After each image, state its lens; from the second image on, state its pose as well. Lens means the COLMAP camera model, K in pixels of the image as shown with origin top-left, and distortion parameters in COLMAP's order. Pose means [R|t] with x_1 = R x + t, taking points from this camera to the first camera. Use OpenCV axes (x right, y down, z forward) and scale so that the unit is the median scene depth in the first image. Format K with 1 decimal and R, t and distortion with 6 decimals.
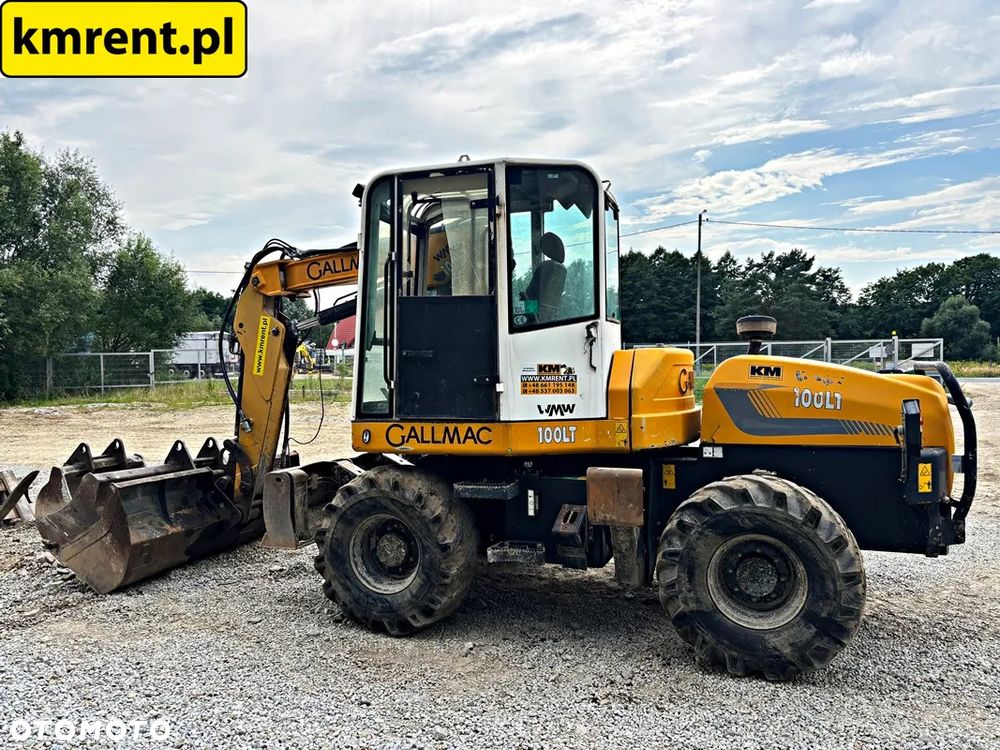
lens RADIAL K [[761.4, 0, 497.6], [0, 761.4, 367.9], [0, 0, 1]] dist [0.048478, -0.061501]
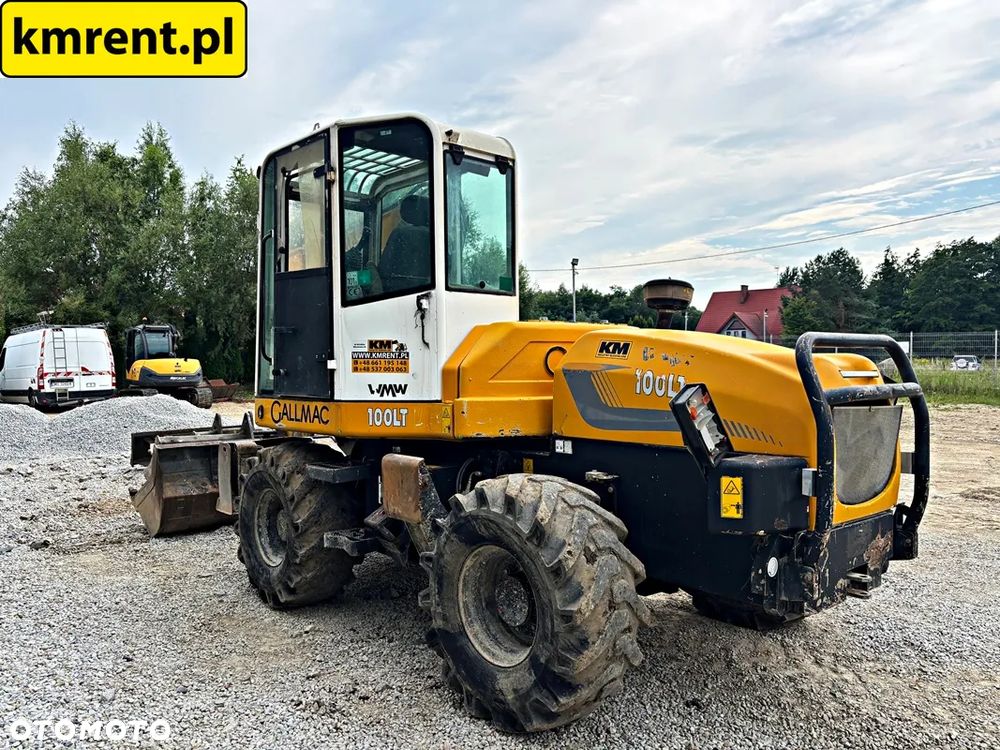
lens RADIAL K [[761.6, 0, 500.0], [0, 761.6, 375.0], [0, 0, 1]] dist [0.054376, -0.064012]
pose [[0.877786, 0.017189, -0.478744, 0.622531], [-0.009192, 0.999776, 0.019042, 0.018071], [0.478964, -0.012314, 0.877748, 0.256125]]
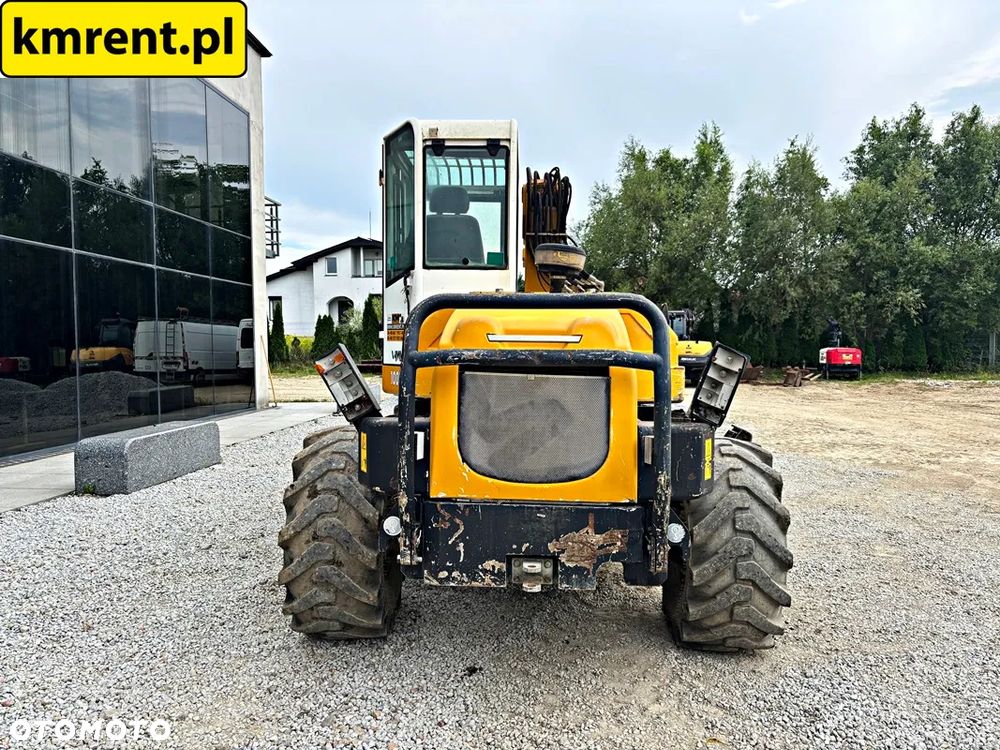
lens RADIAL K [[763.9, 0, 496.5], [0, 763.9, 365.0], [0, 0, 1]] dist [0.045181, -0.055020]
pose [[0.285907, 0.037767, -0.957513, 1.145786], [-0.015413, 0.999275, 0.034813, 0.028029], [0.958133, 0.004805, 0.286282, 0.806907]]
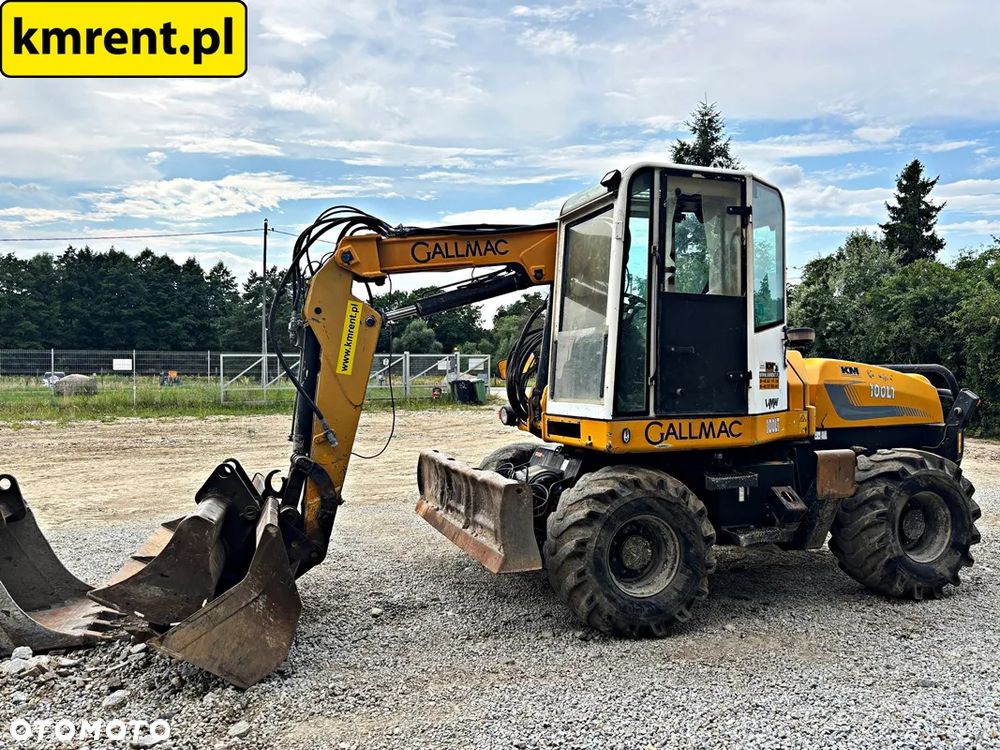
lens RADIAL K [[757.7, 0, 505.3], [0, 757.7, 375.5], [0, 0, 1]] dist [0.045765, -0.054363]
pose [[0.773076, 0.004731, 0.634296, -0.921190], [0.000052, 0.999972, -0.007522, 0.022125], [-0.634313, 0.005848, 0.773054, 0.374140]]
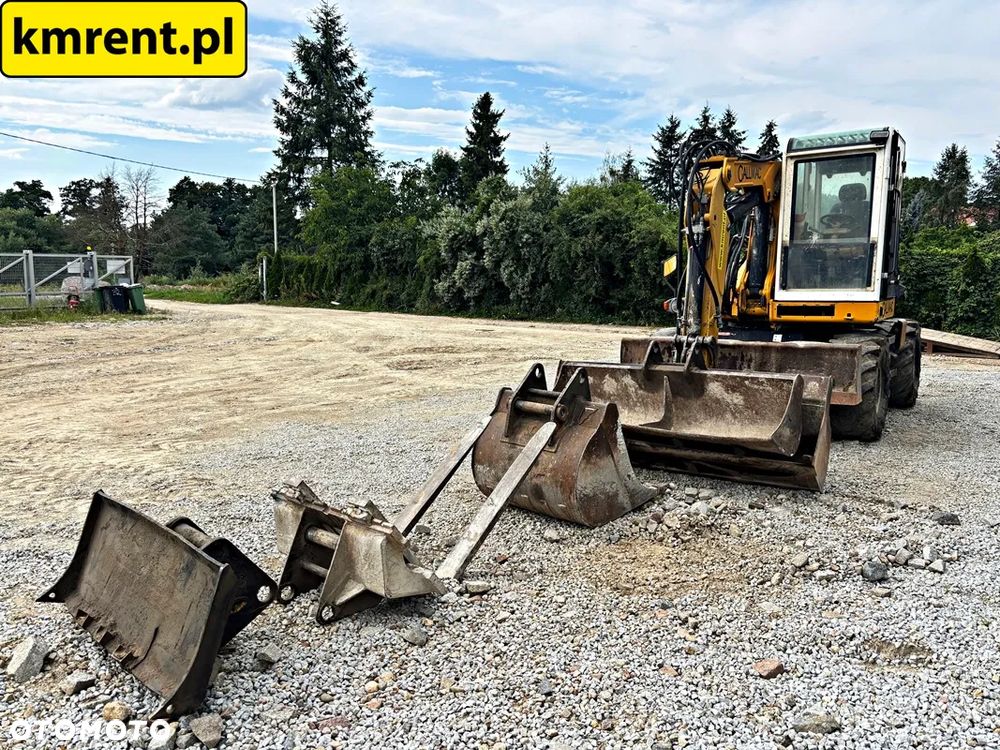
lens RADIAL K [[757.7, 0, 505.3], [0, 757.7, 375.5], [0, 0, 1]] dist [0.045765, -0.054363]
pose [[0.257459, -0.113171, 0.959639, -1.824084], [0.006277, 0.993293, 0.115456, 0.039640], [-0.966269, -0.023702, 0.256442, 1.358950]]
